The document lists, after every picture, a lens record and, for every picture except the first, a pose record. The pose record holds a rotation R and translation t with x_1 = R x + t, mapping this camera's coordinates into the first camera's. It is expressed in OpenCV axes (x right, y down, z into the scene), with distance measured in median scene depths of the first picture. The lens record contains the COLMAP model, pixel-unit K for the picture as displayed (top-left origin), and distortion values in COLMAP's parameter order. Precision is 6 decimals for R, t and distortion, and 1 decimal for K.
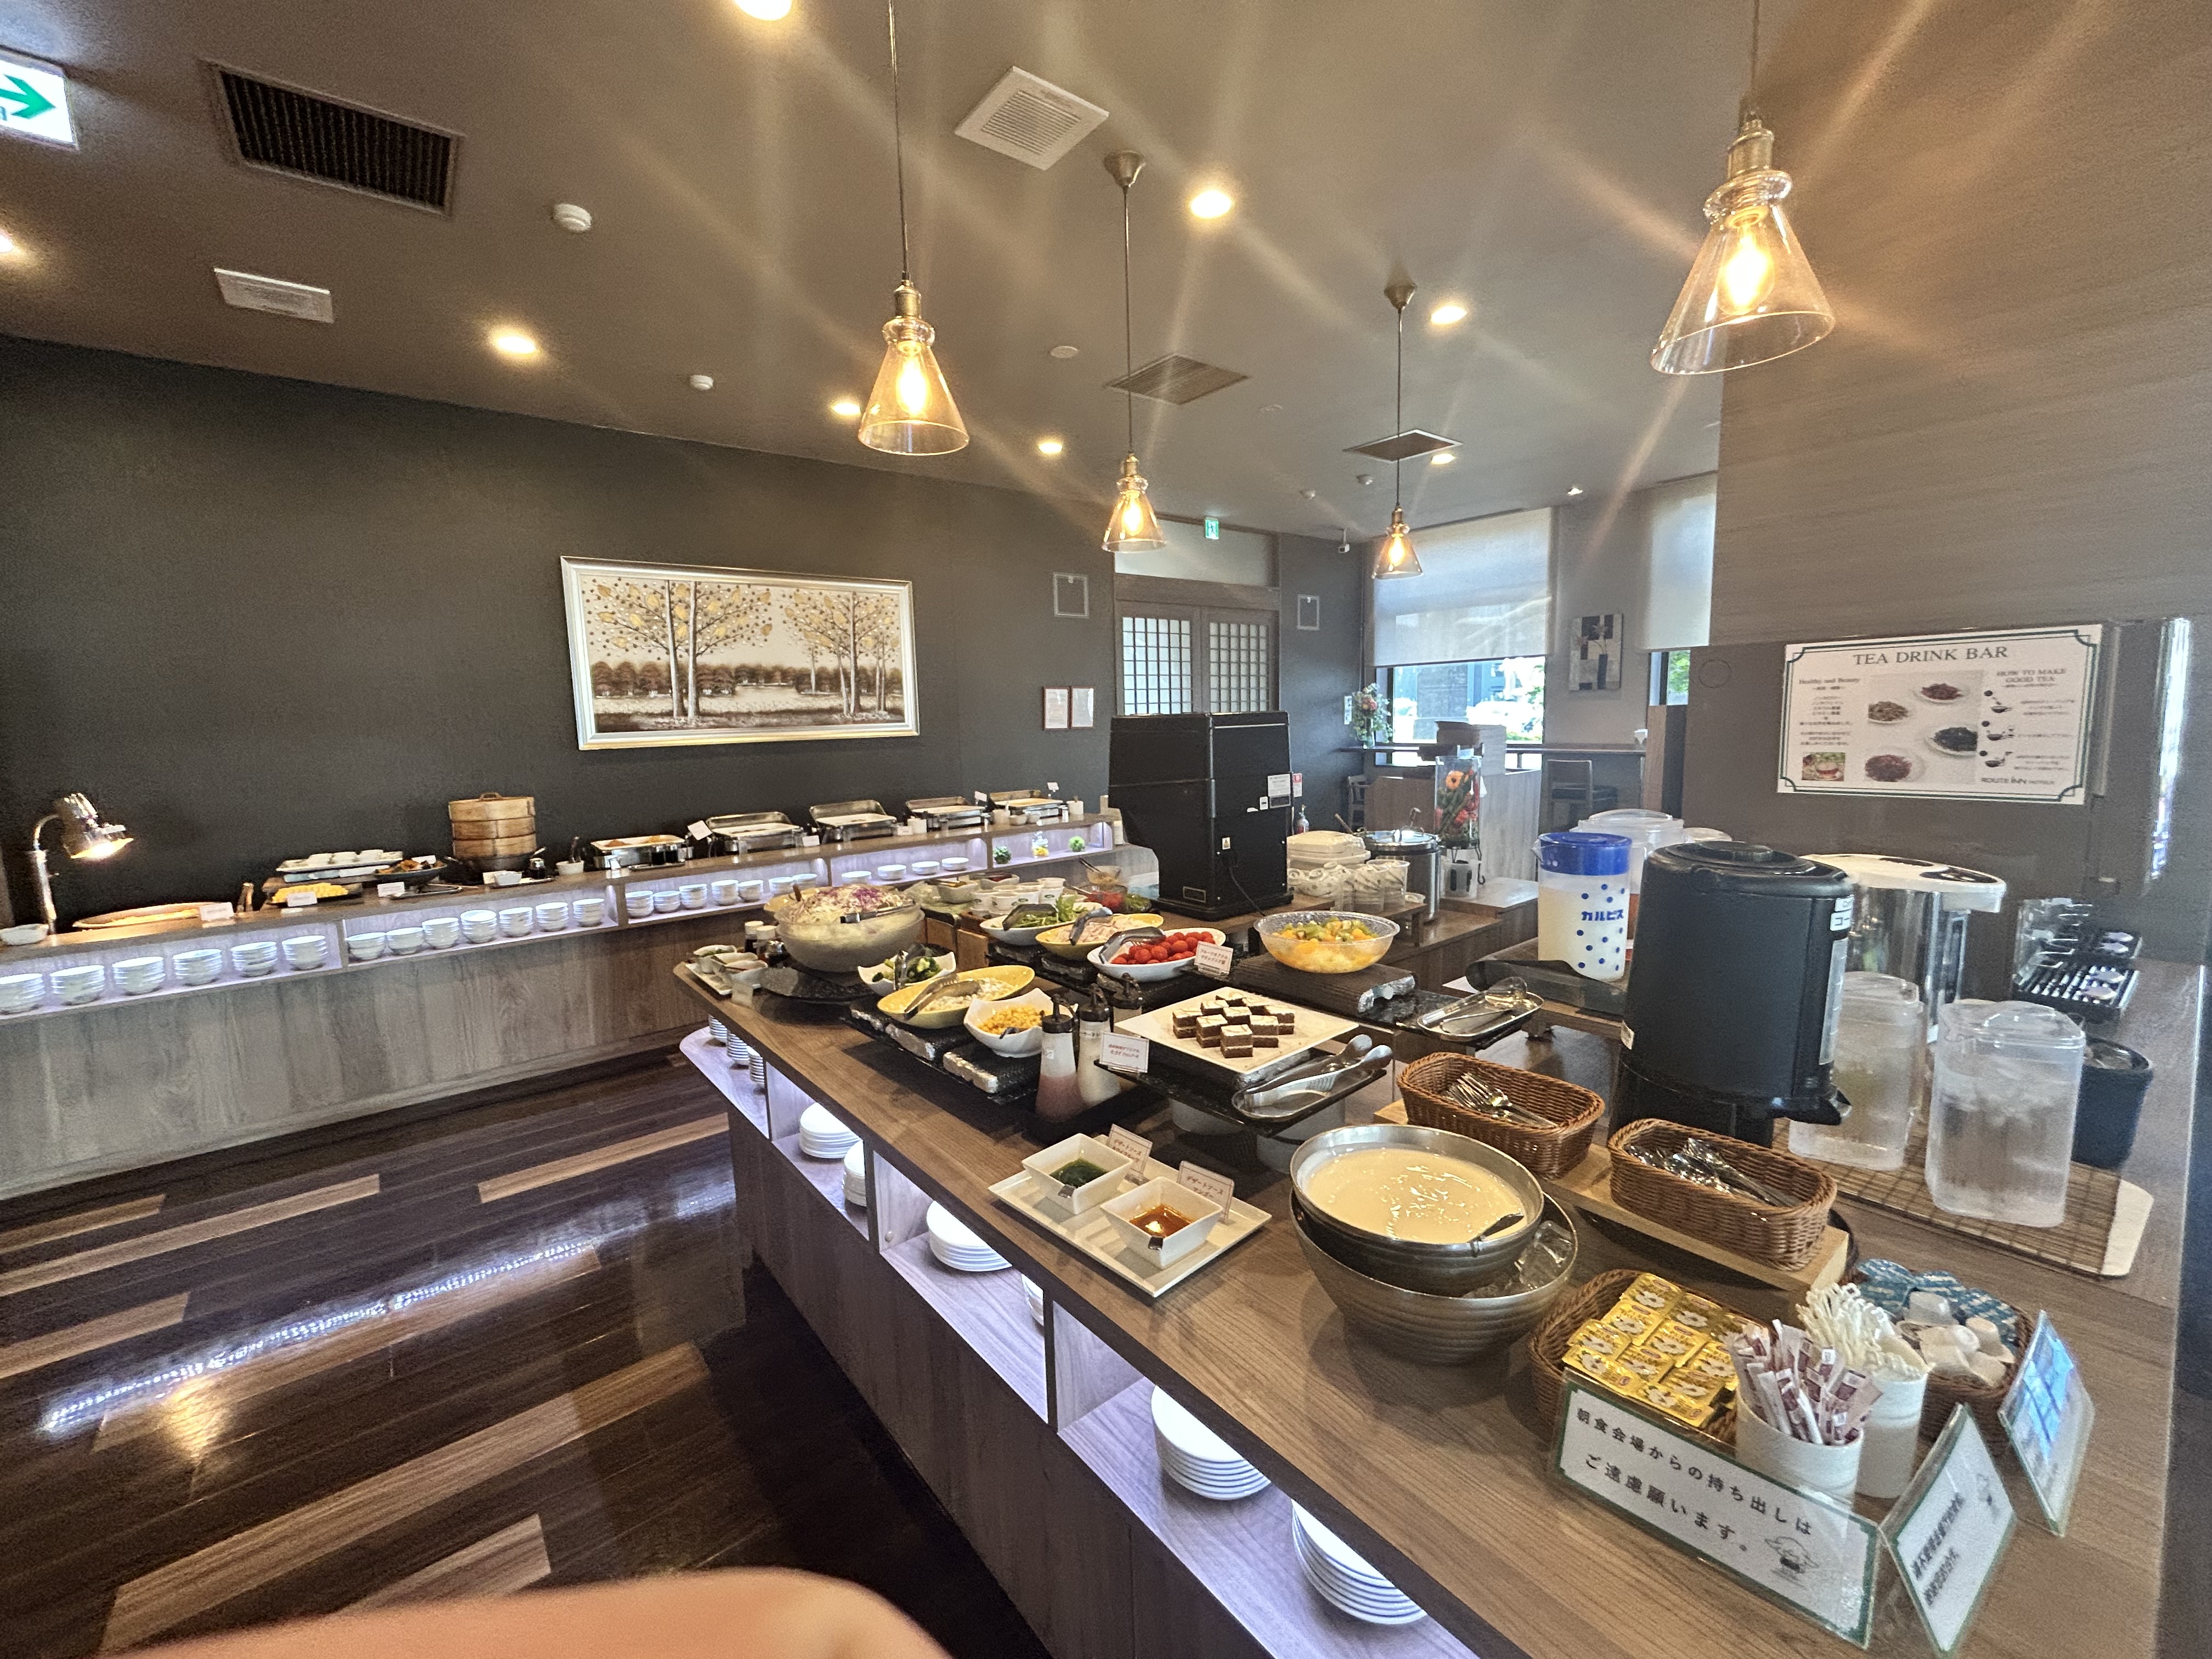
lens RADIAL K [[898.9, 0, 1099.2], [0, 898.9, 824.5], [0, 0, 1]] dist [-0.002130, 0.002389]
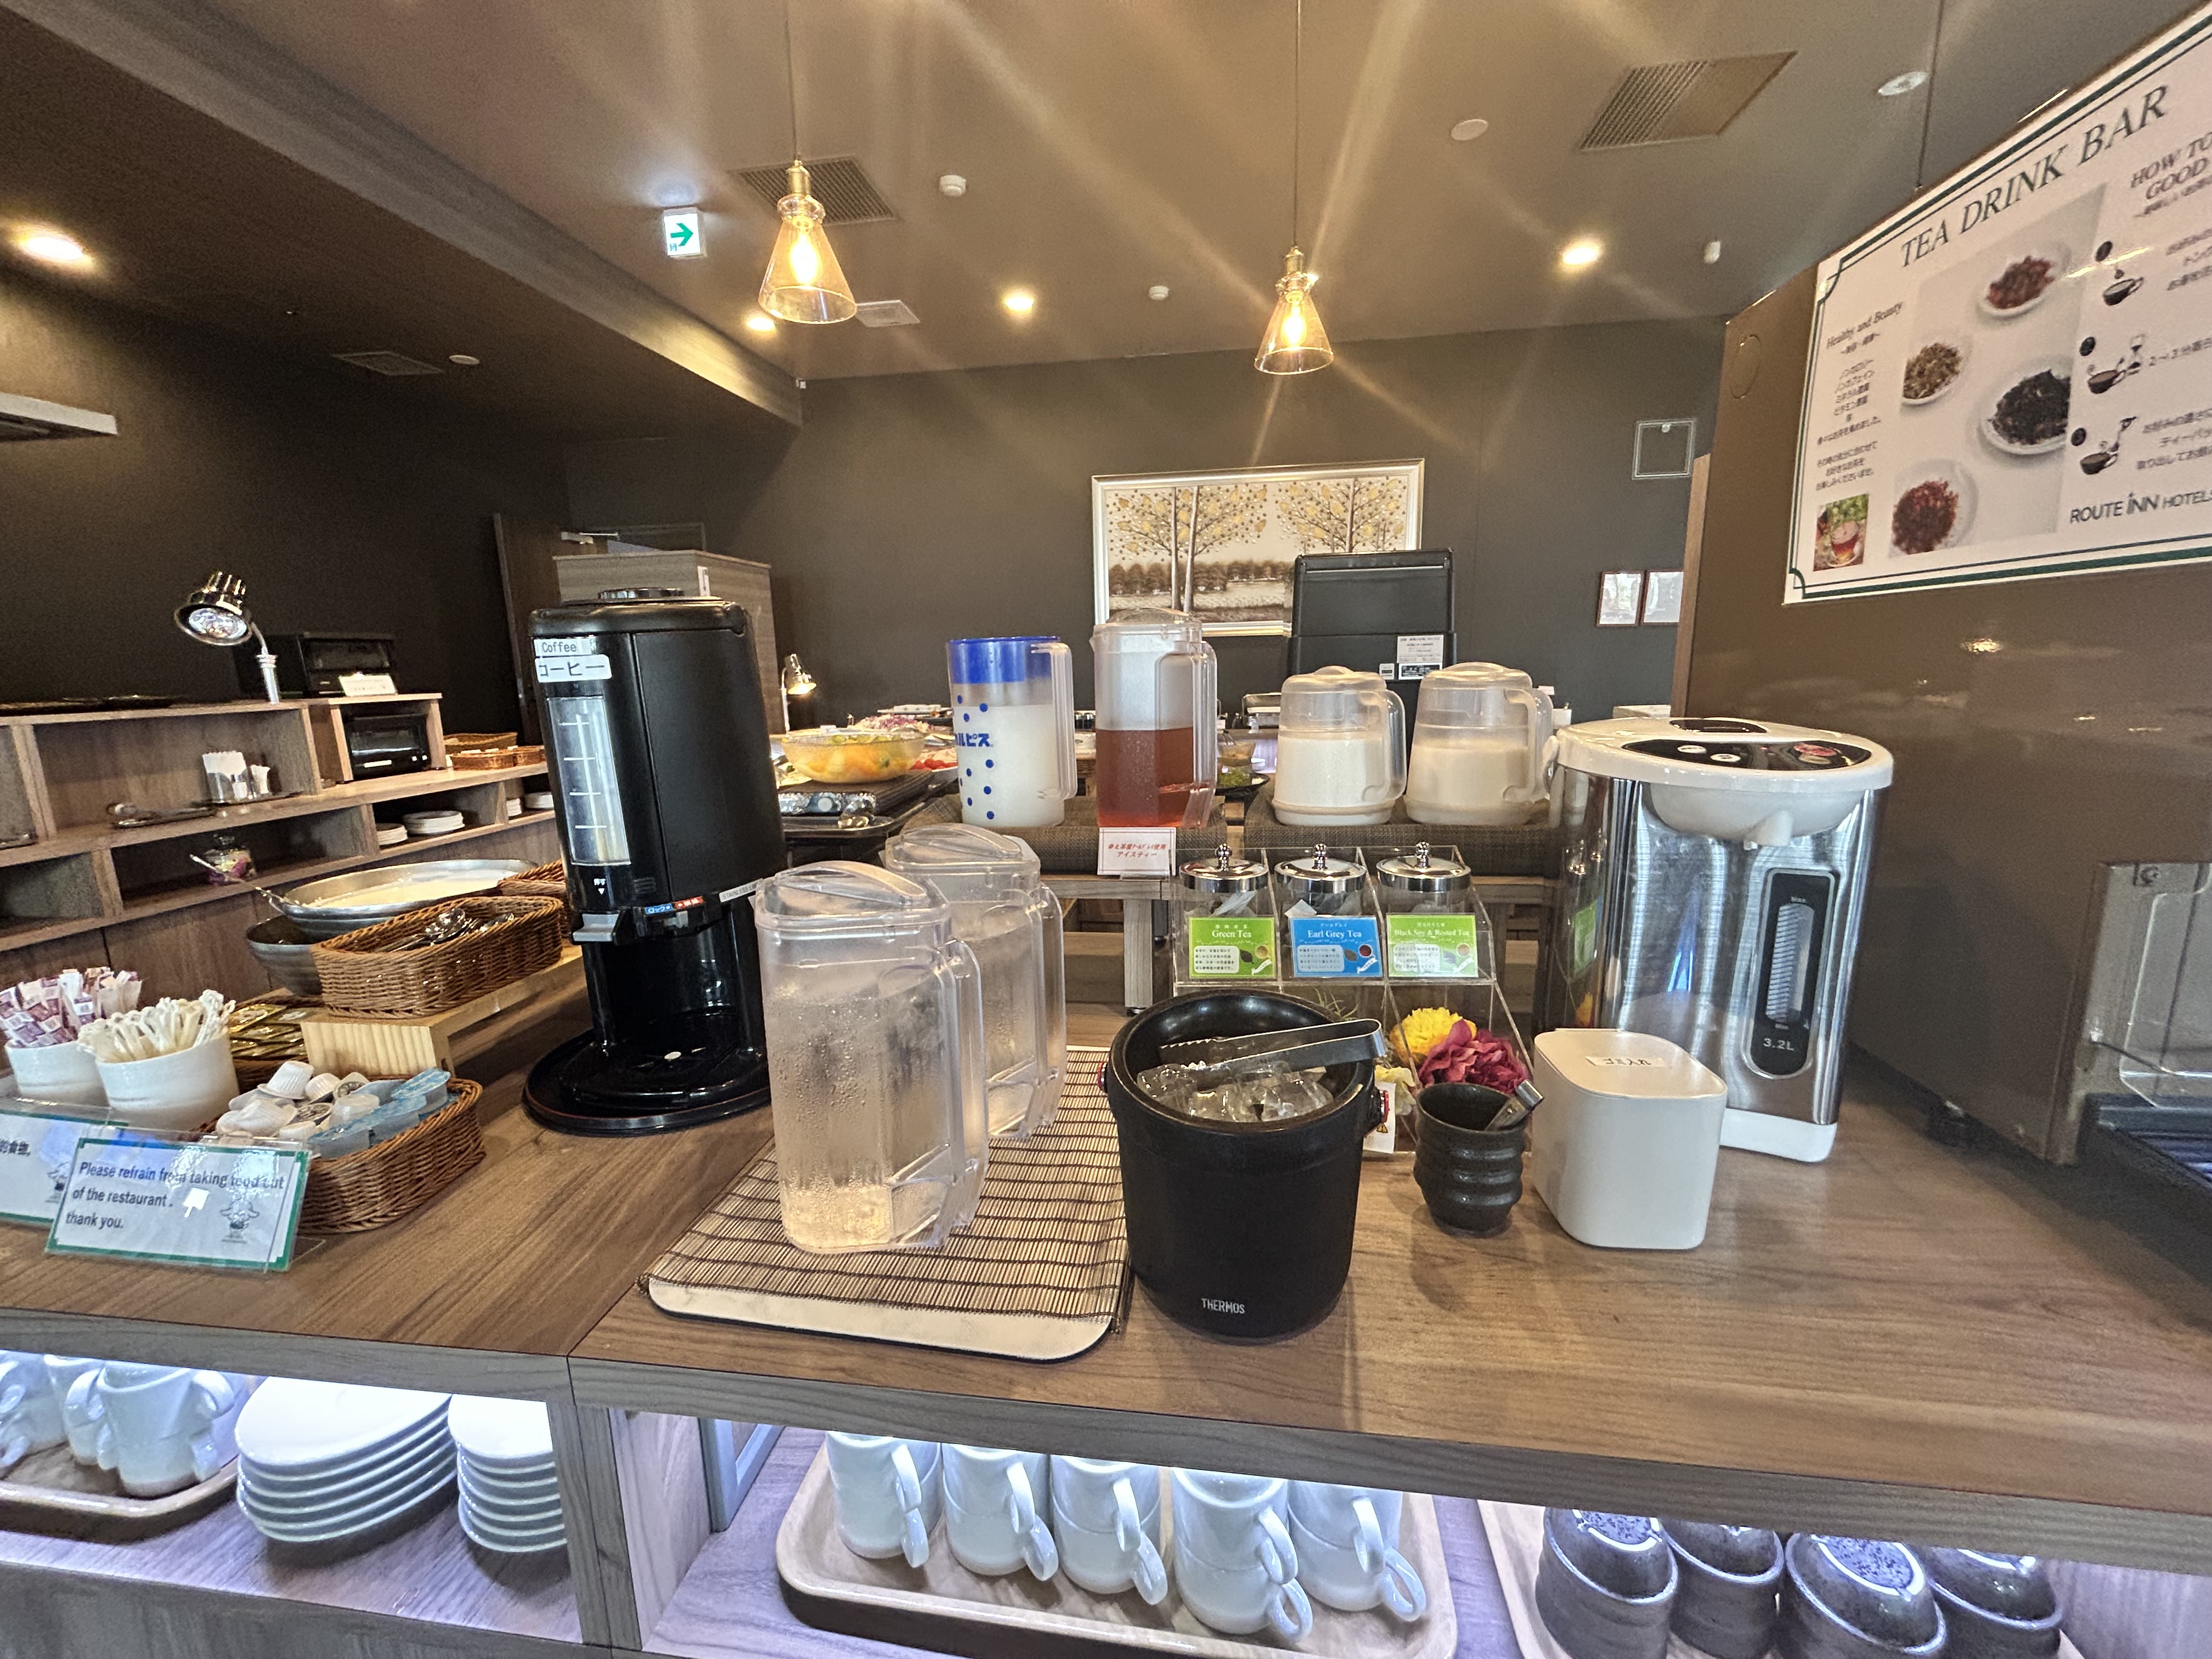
lens RADIAL K [[898.9, 0, 1100.7], [0, 898.9, 826.4], [0, 0, 1]] dist [-0.002130, 0.002389]
pose [[0.686005, 0.145750, -0.712849, 0.718676], [-0.085947, 0.989104, 0.119523, 0.045718], [0.722502, -0.020726, 0.691058, 0.342953]]
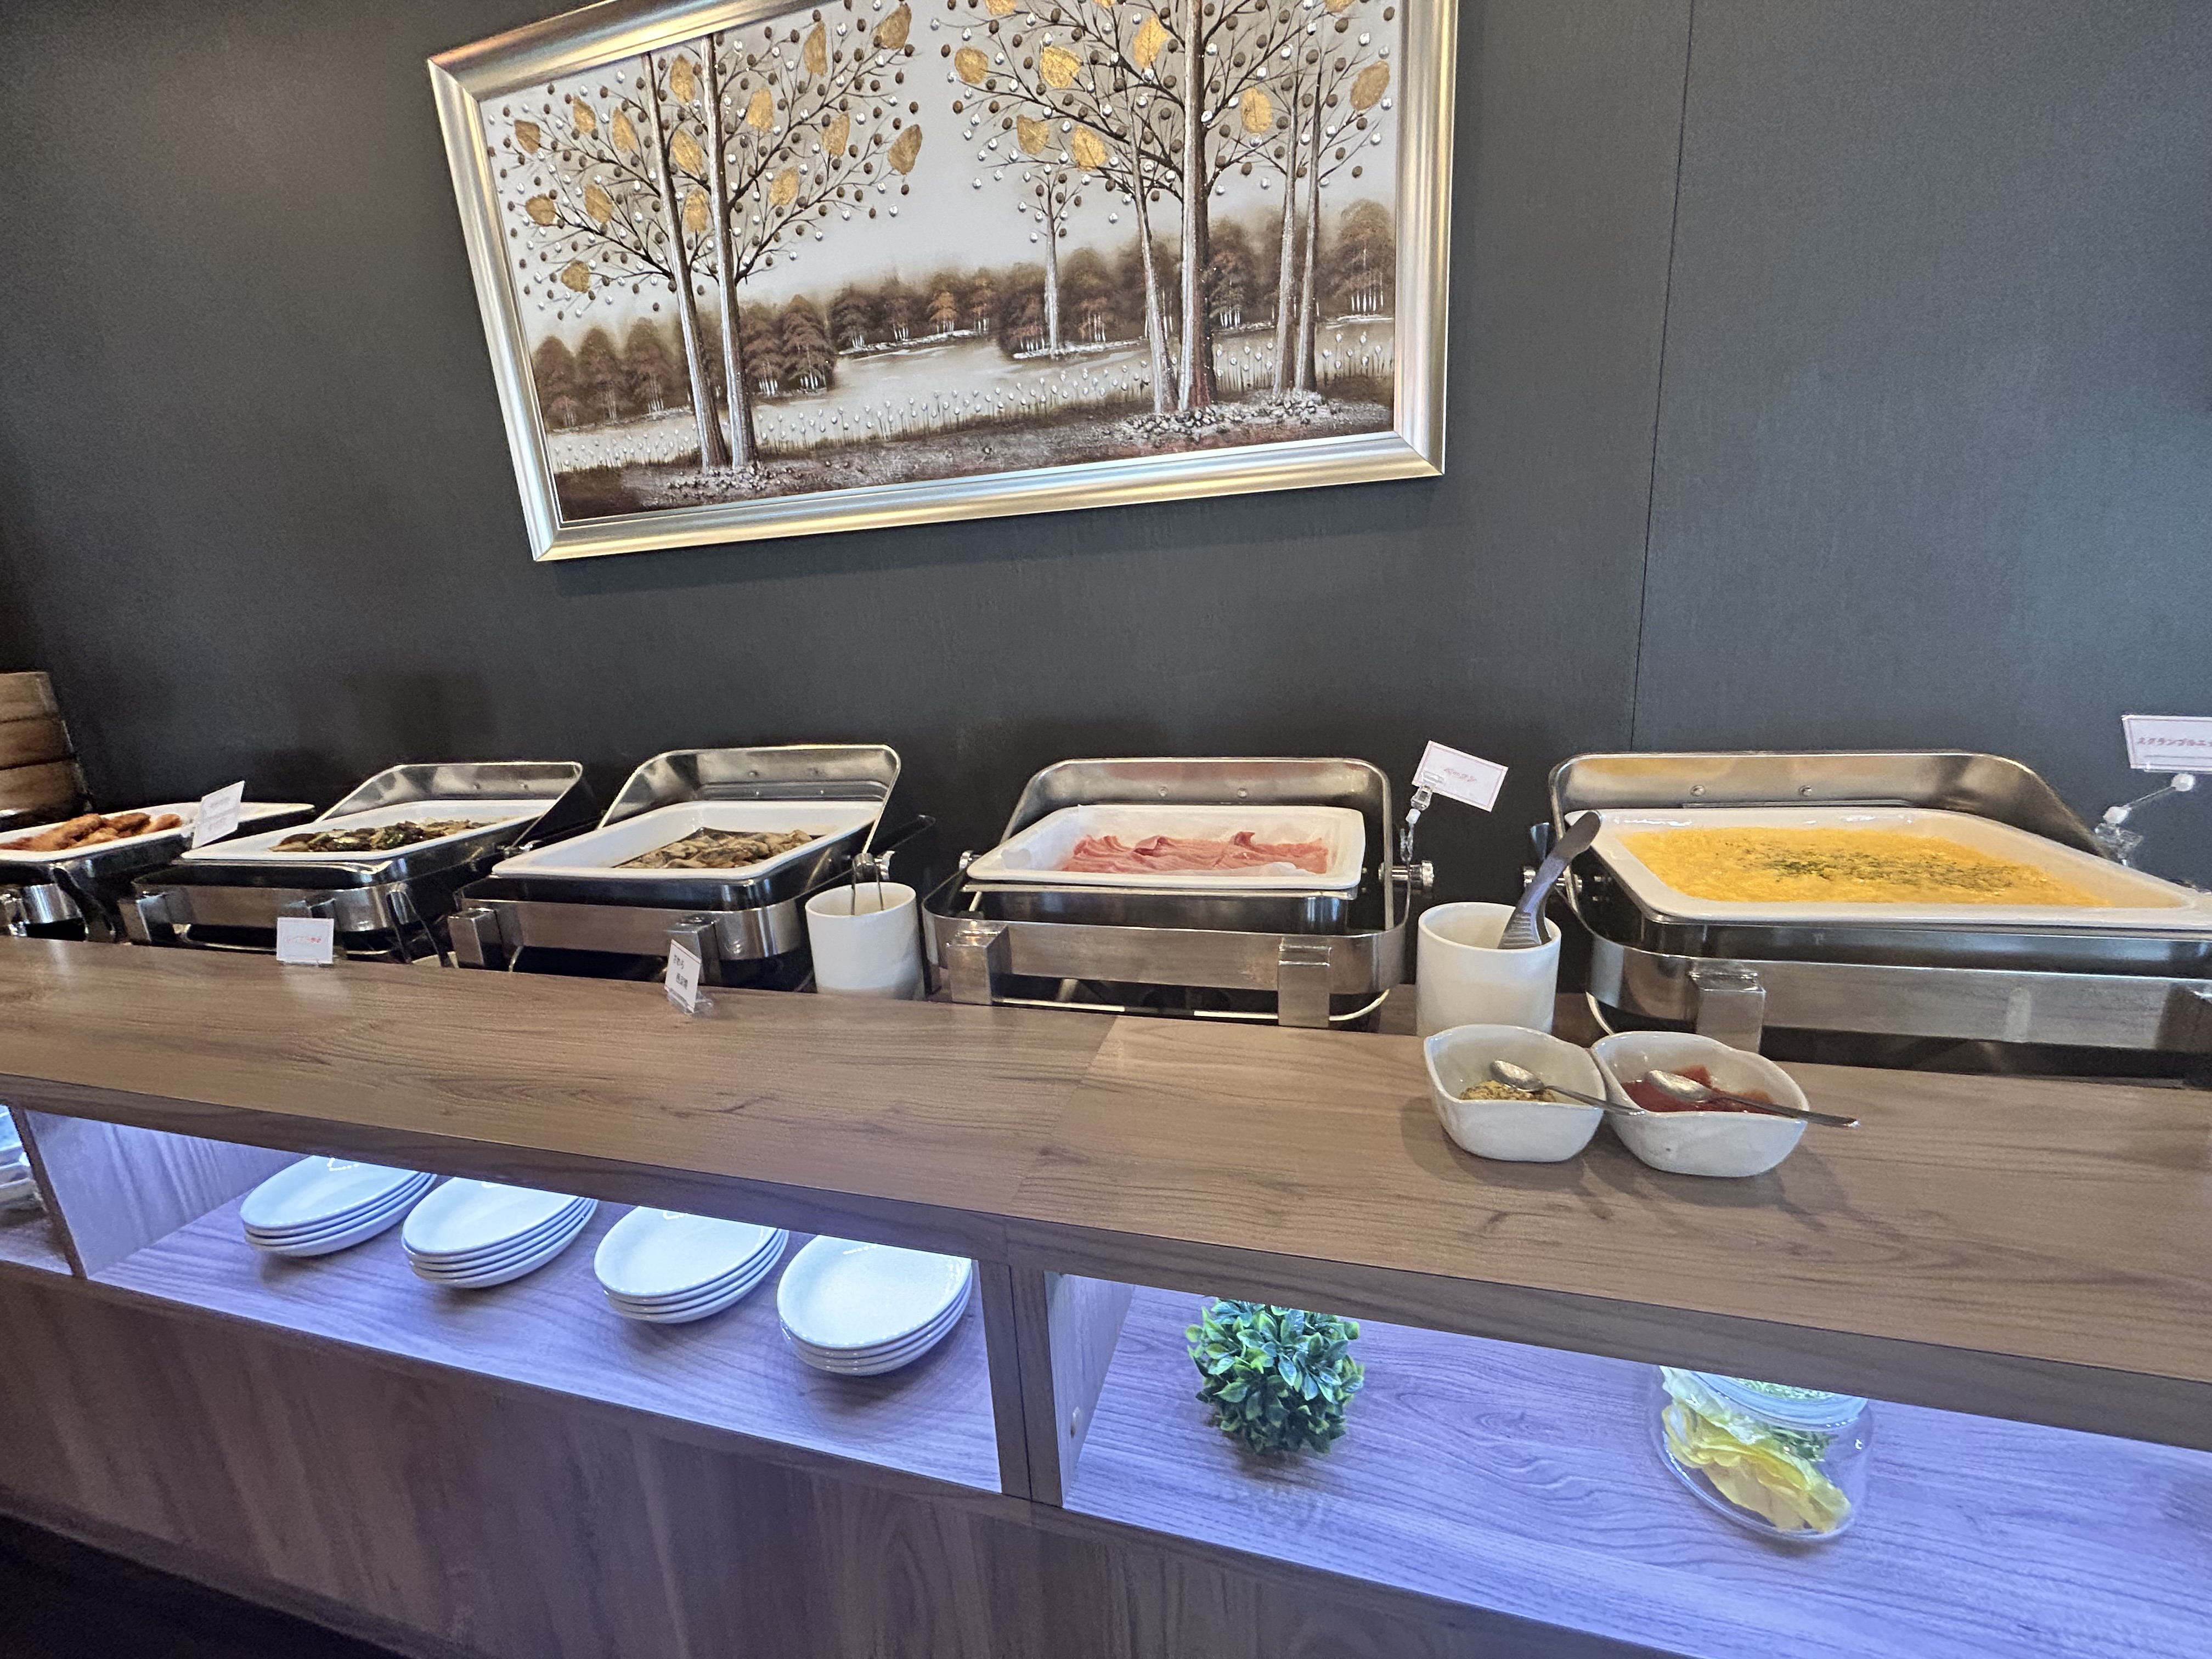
lens RADIAL K [[898.9, 0, 1097.4], [0, 898.9, 836.3], [0, 0, 1]] dist [-0.002130, 0.002389]
pose [[0.582951, 0.186423, -0.790832, -0.092613], [-0.055976, 0.980225, 0.189806, -0.110116], [0.810577, -0.066380, 0.581858, 2.084205]]
